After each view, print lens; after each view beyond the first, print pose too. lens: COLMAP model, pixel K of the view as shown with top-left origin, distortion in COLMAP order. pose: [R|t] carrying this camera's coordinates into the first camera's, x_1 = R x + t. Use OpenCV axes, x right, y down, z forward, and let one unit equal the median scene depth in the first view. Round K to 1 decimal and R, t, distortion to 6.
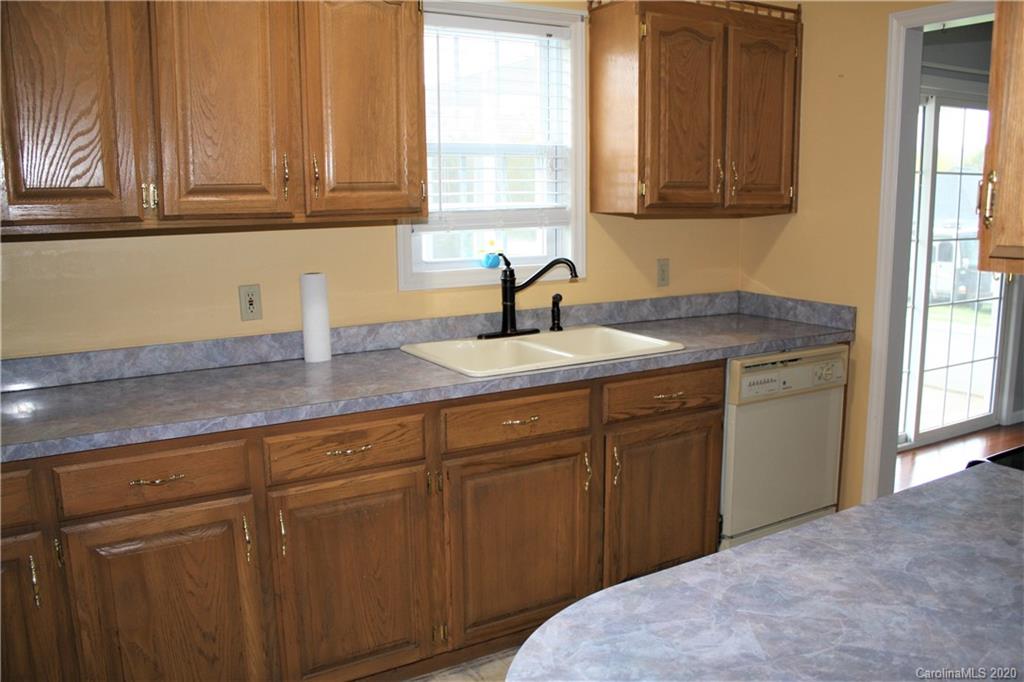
lens RADIAL K [[865.1, 0, 511.7], [0, 865.1, 347.9], [0, 0, 1]] dist [-0.170658, 0.163322]
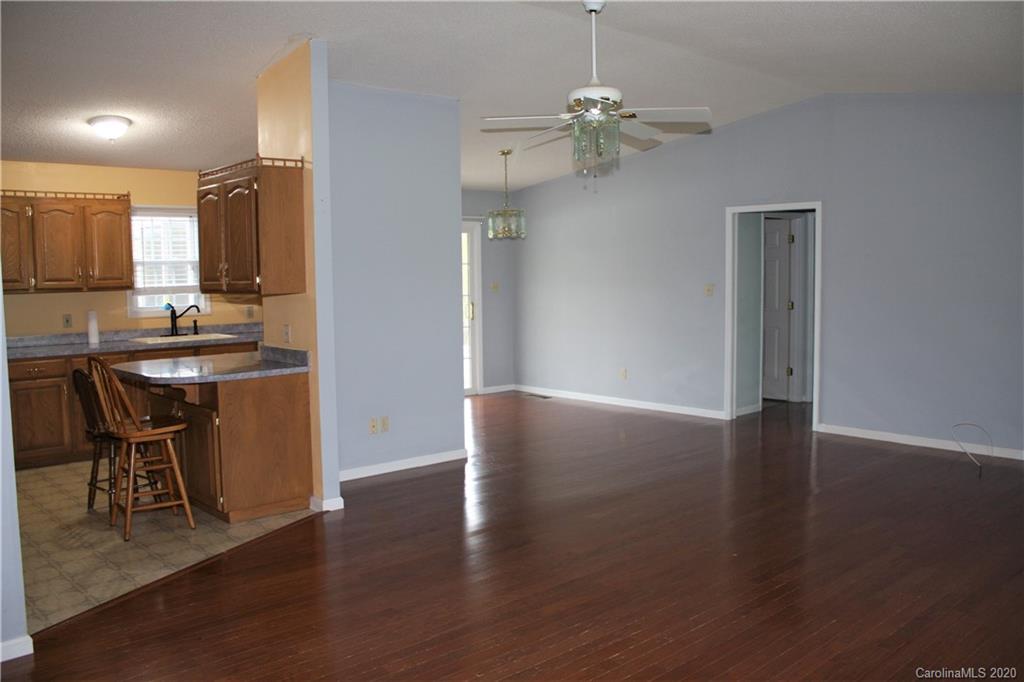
lens RADIAL K [[865.1, 0, 511.7], [0, 865.1, 347.9], [0, 0, 1]] dist [-0.170658, 0.163322]
pose [[0.980145, -0.021645, 0.197096, 0.537521], [0.039693, 0.995322, -0.088084, 0.312270], [-0.194267, 0.094159, 0.976419, -1.801834]]
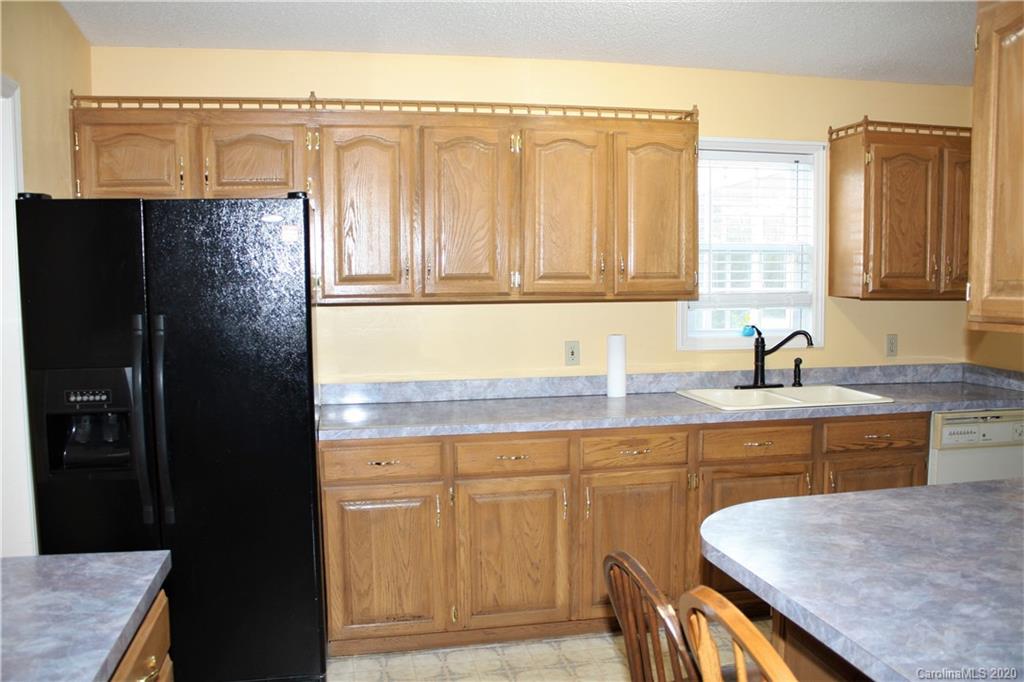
lens RADIAL K [[865.1, 0, 511.7], [0, 865.1, 347.9], [0, 0, 1]] dist [-0.170658, 0.163322]
pose [[0.943705, 0.031763, -0.329261, 0.076870], [-0.061592, 0.994845, -0.080561, 0.060643], [0.325005, 0.096306, 0.940796, -0.403420]]
